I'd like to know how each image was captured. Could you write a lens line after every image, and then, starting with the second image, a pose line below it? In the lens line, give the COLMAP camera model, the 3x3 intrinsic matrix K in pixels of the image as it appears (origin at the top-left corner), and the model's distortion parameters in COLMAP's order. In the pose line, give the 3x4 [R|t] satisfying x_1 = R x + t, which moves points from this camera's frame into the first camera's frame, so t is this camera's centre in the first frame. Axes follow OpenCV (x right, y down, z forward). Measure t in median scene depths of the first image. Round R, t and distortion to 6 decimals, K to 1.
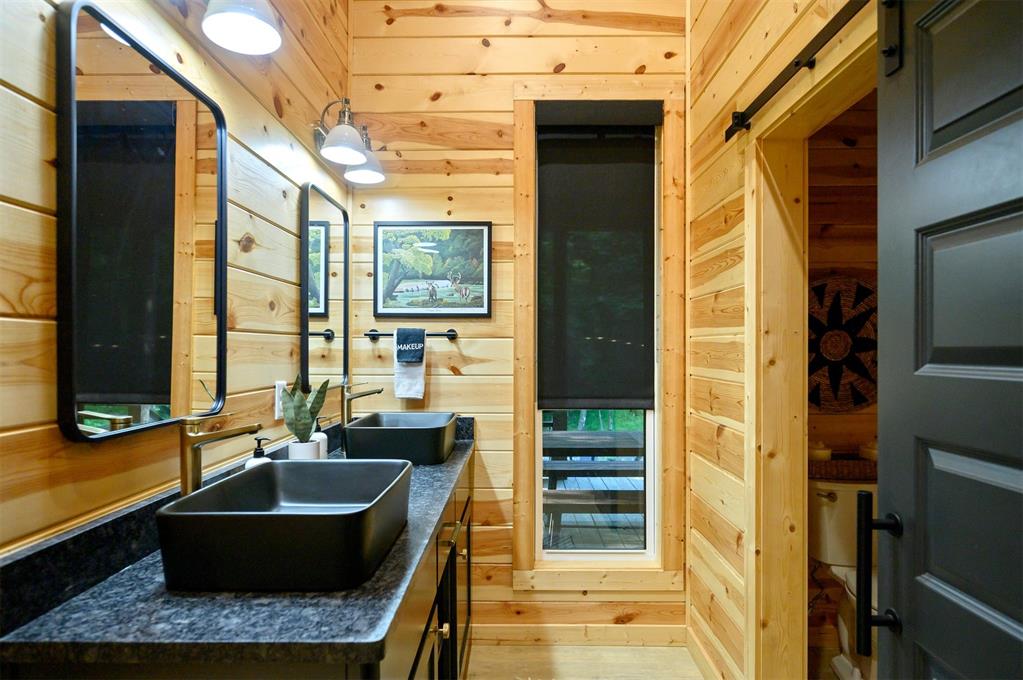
lens RADIAL K [[582.7, 0, 508.2], [0, 582.7, 351.7], [0, 0, 1]] dist [-0.004736, -0.000445]
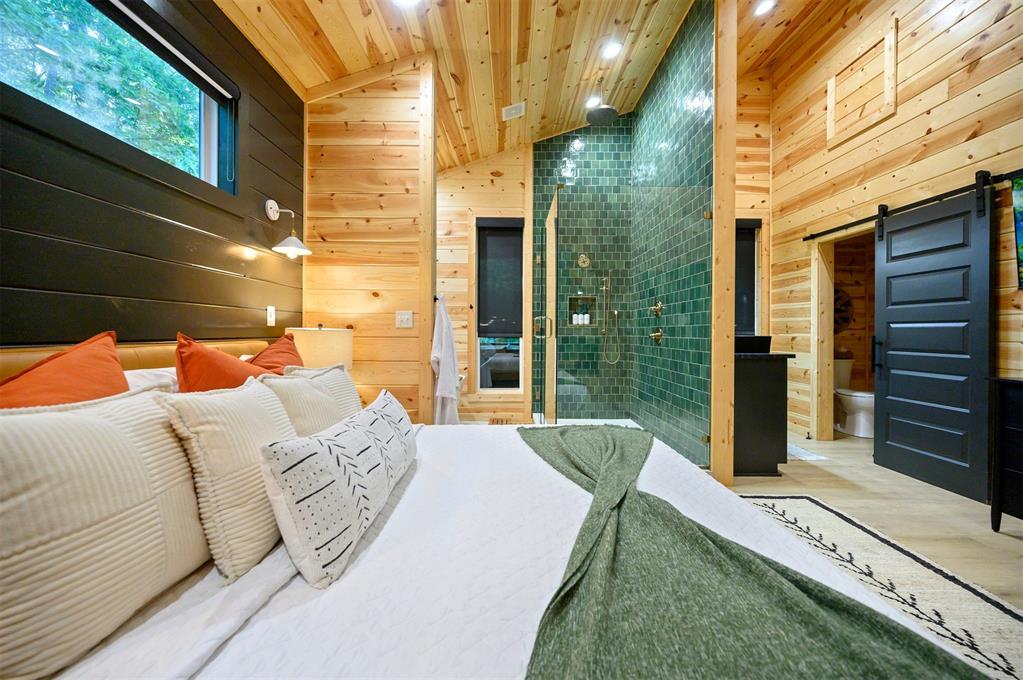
lens RADIAL K [[409.2, 0, 504.8], [0, 409.2, 334.4], [0, 0, 1]] dist [-0.002399, 0.000332]
pose [[0.999997, -0.000354, -0.002585, -0.892514], [0.000363, 0.999994, 0.003496, 0.089383], [0.002583, -0.003497, 0.999991, -0.864491]]
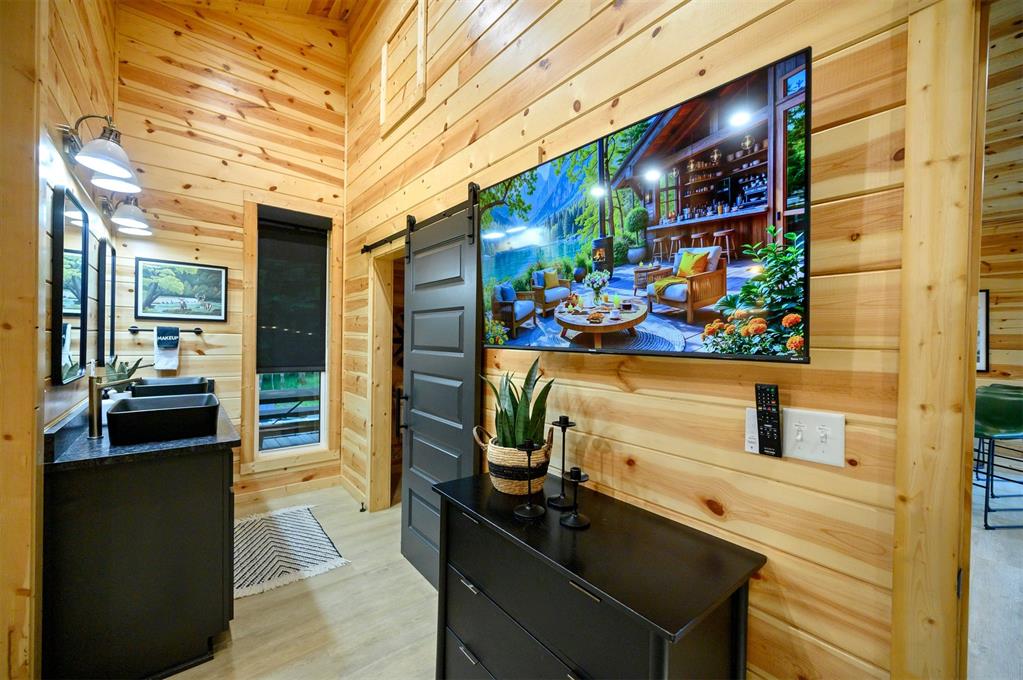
lens RADIAL K [[409.2, 0, 515.1], [0, 409.2, 345.3], [0, 0, 1]] dist [-0.002399, 0.000332]
pose [[0.765841, 0.005824, 0.643004, -0.155196], [-0.016681, 0.999802, 0.010811, -0.016303], [-0.642814, -0.019005, 0.765787, -0.497168]]
